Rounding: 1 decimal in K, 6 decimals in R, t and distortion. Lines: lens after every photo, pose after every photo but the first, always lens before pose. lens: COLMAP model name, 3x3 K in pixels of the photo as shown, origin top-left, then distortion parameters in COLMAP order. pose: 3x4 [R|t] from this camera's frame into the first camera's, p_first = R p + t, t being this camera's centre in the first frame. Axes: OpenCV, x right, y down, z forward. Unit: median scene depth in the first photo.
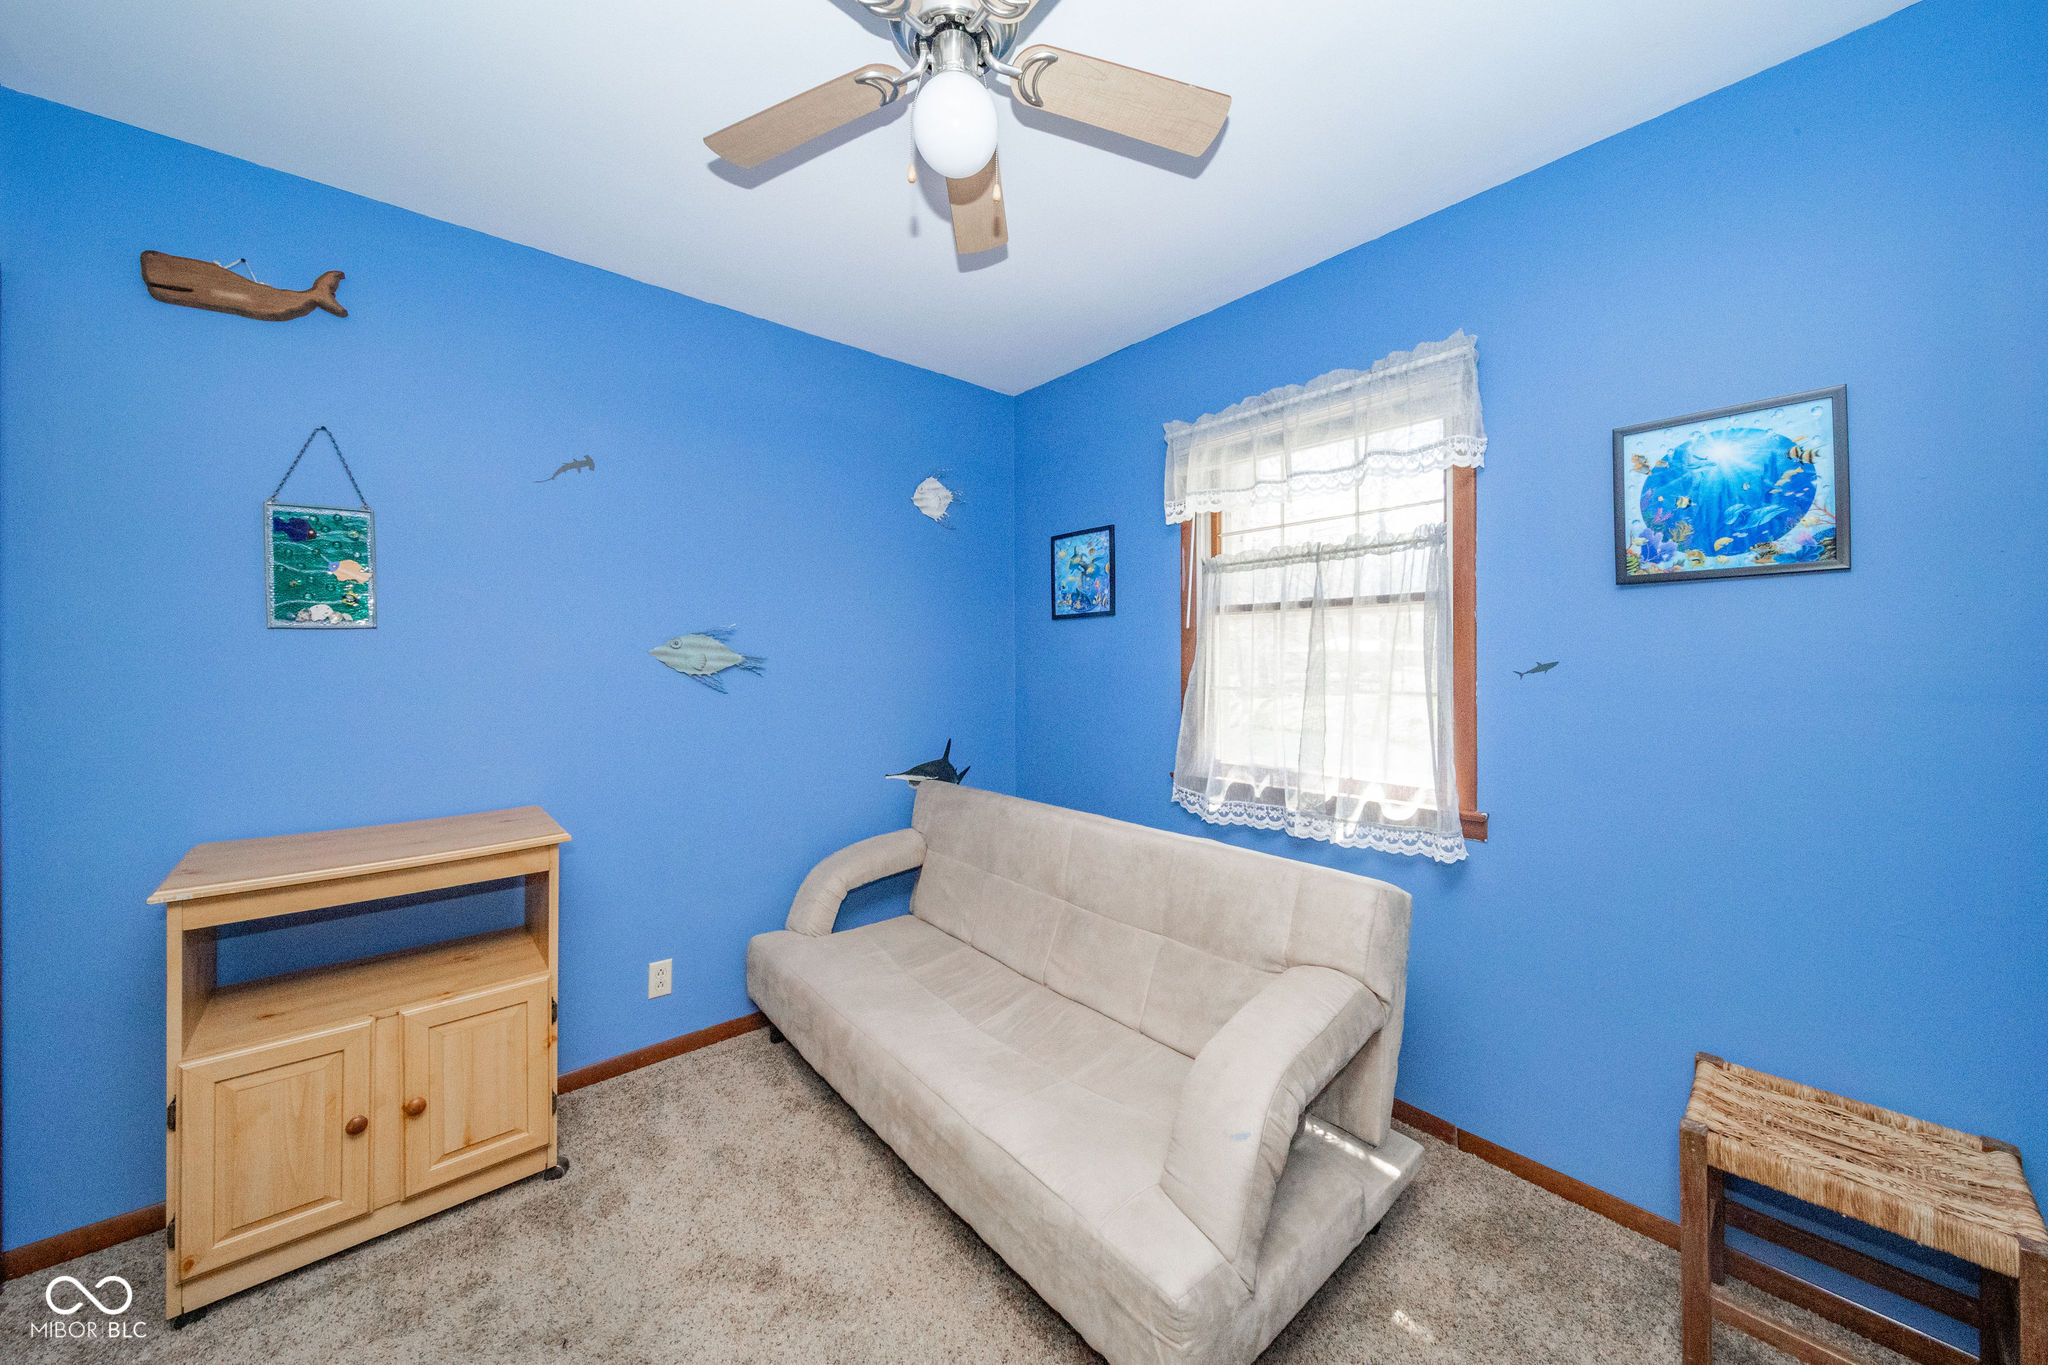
lens RADIAL K [[719.0, 0, 1024.6], [0, 719.0, 649.6], [0, 0, 1]] dist [0.000614, -0.000009]
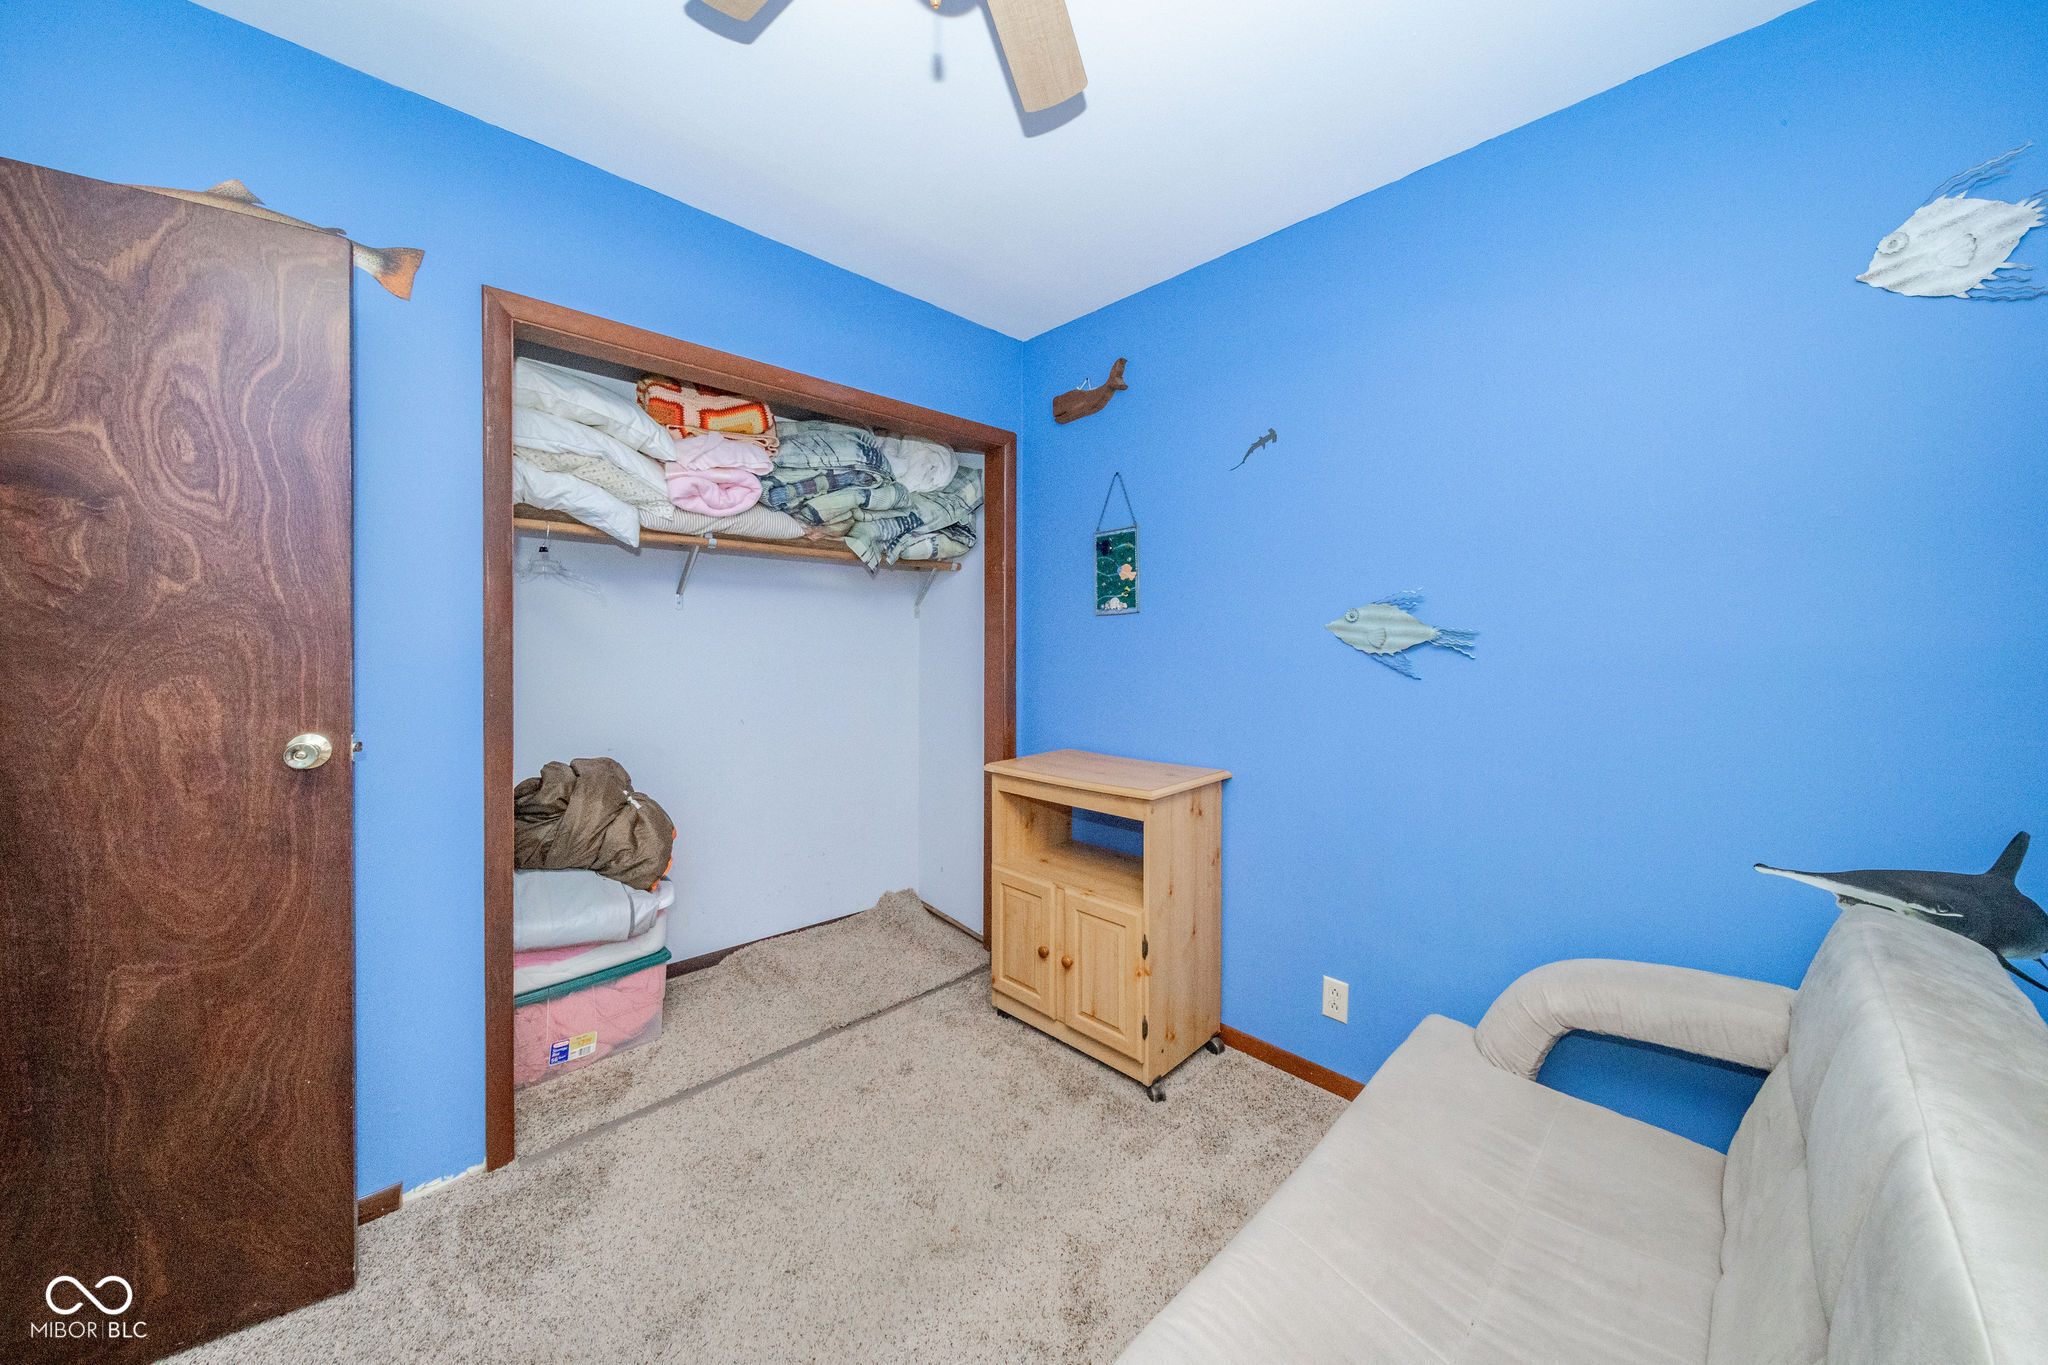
lens RADIAL K [[719.0, 0, 1024.6], [0, 719.0, 649.6], [0, 0, 1]] dist [0.000614, -0.000009]
pose [[0.061866, 0.007544, -0.998056, 0.422741], [0.007522, 0.999940, 0.008025, 0.026676], [0.998056, -0.008004, 0.061805, 0.706331]]
